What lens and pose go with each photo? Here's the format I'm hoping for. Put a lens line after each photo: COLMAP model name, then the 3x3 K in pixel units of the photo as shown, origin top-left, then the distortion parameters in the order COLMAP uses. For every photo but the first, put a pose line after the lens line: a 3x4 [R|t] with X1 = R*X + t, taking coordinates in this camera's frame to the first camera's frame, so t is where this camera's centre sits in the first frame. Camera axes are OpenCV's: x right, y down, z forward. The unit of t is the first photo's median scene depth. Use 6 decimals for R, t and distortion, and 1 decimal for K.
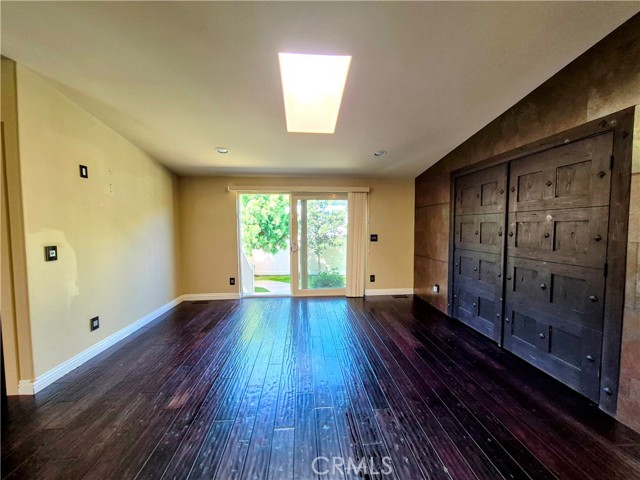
lens RADIAL K [[250.2, 0, 321.9], [0, 250.2, 240.0], [0, 0, 1]] dist [-0.001001, -0.000348]
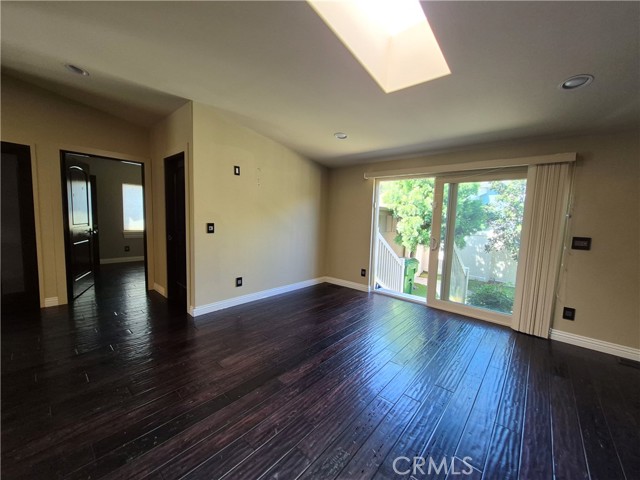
lens RADIAL K [[250.2, 0, 321.9], [0, 250.2, 240.0], [0, 0, 1]] dist [-0.001001, -0.000348]
pose [[0.697187, 0.094337, -0.710655, 0.203491], [-0.074732, 0.995467, 0.058830, -0.005747], [0.712983, 0.012093, 0.701077, 0.201151]]
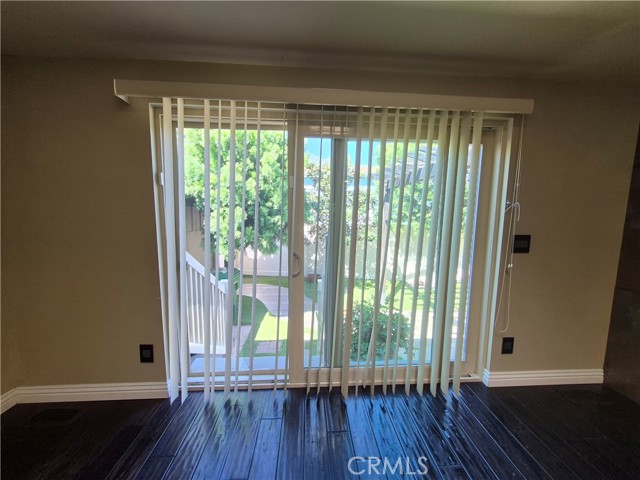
lens RADIAL K [[250.2, 0, 321.9], [0, 250.2, 240.0], [0, 0, 1]] dist [-0.001001, -0.000348]
pose [[0.999703, 0.018685, -0.015628, -0.090446], [-0.017812, 0.998368, 0.054266, -0.029802], [0.016617, -0.053972, 0.998404, 0.627406]]
